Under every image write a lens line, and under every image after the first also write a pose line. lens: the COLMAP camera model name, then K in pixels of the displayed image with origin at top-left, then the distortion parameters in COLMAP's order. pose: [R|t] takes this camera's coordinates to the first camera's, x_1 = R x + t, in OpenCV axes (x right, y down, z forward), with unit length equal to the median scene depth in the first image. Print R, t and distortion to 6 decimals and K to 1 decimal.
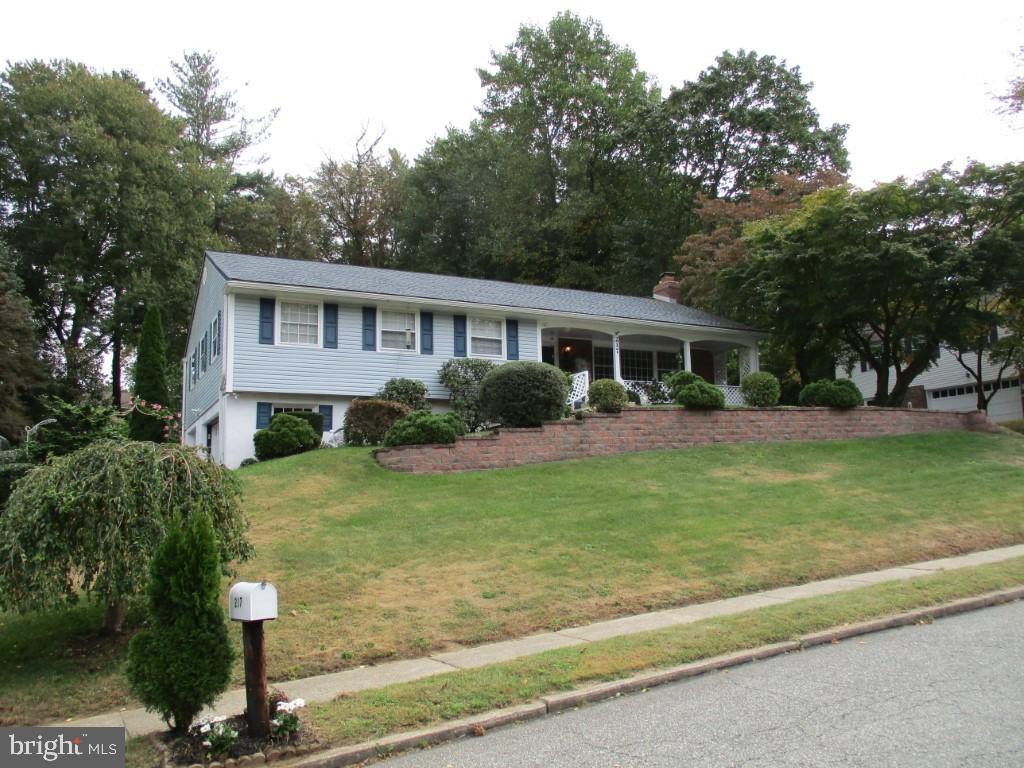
lens RADIAL K [[852.3, 0, 518.0], [0, 852.3, 390.0], [0, 0, 1]] dist [-0.037119, 0.005516]
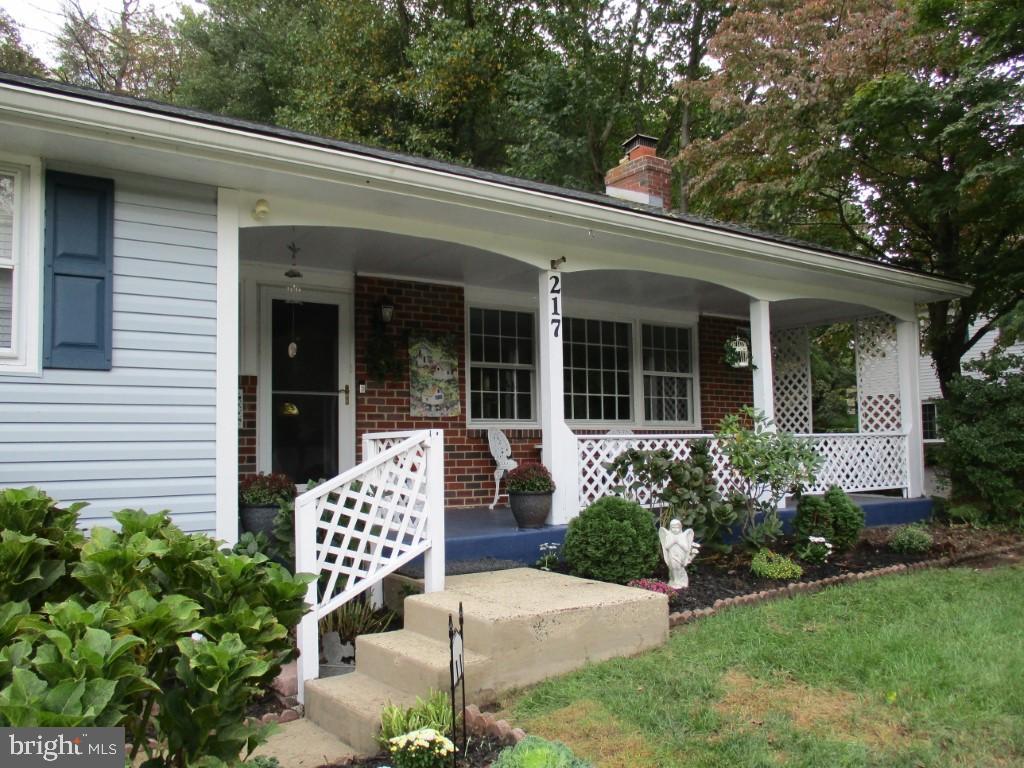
lens RADIAL K [[852.3, 0, 518.0], [0, 852.3, 390.0], [0, 0, 1]] dist [-0.037119, 0.005516]
pose [[0.988806, 0.010532, 0.148835, 0.059831], [-0.019134, 0.998220, 0.056478, -0.038305], [-0.147976, -0.058694, 0.987248, 0.682285]]
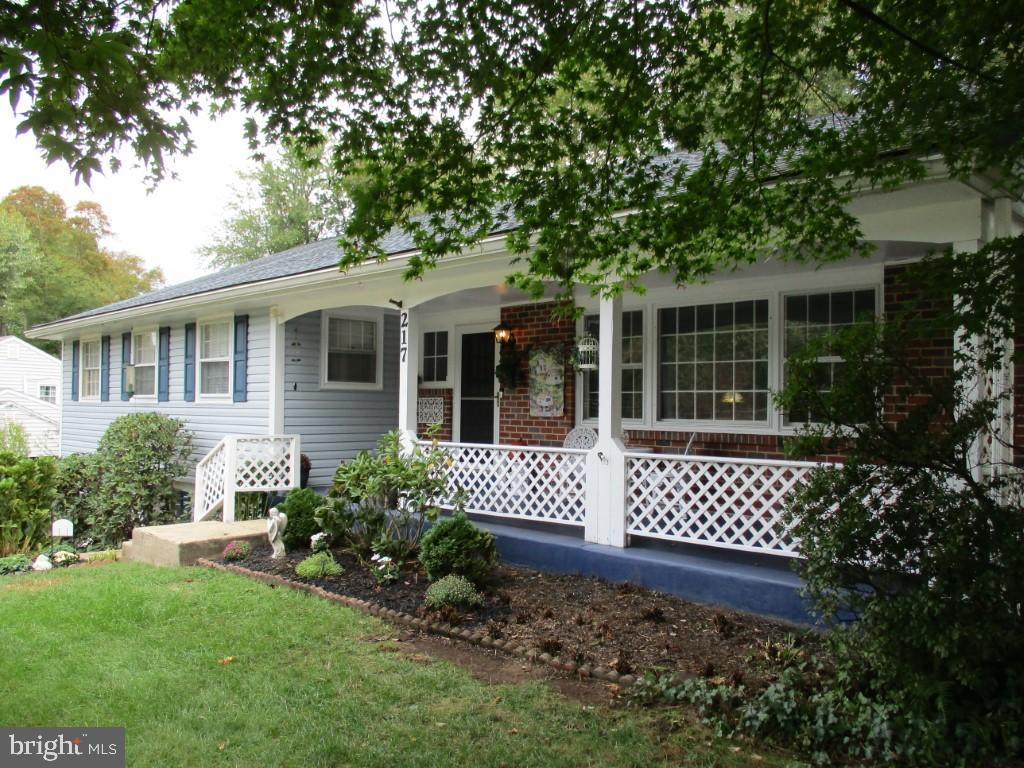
lens RADIAL K [[852.3, 0, 518.0], [0, 852.3, 390.0], [0, 0, 1]] dist [-0.037119, 0.005516]
pose [[0.288576, 0.002973, -0.957452, 0.428260], [0.111699, 0.993062, 0.036749, -0.036450], [0.950919, -0.117552, 0.286242, 0.881516]]
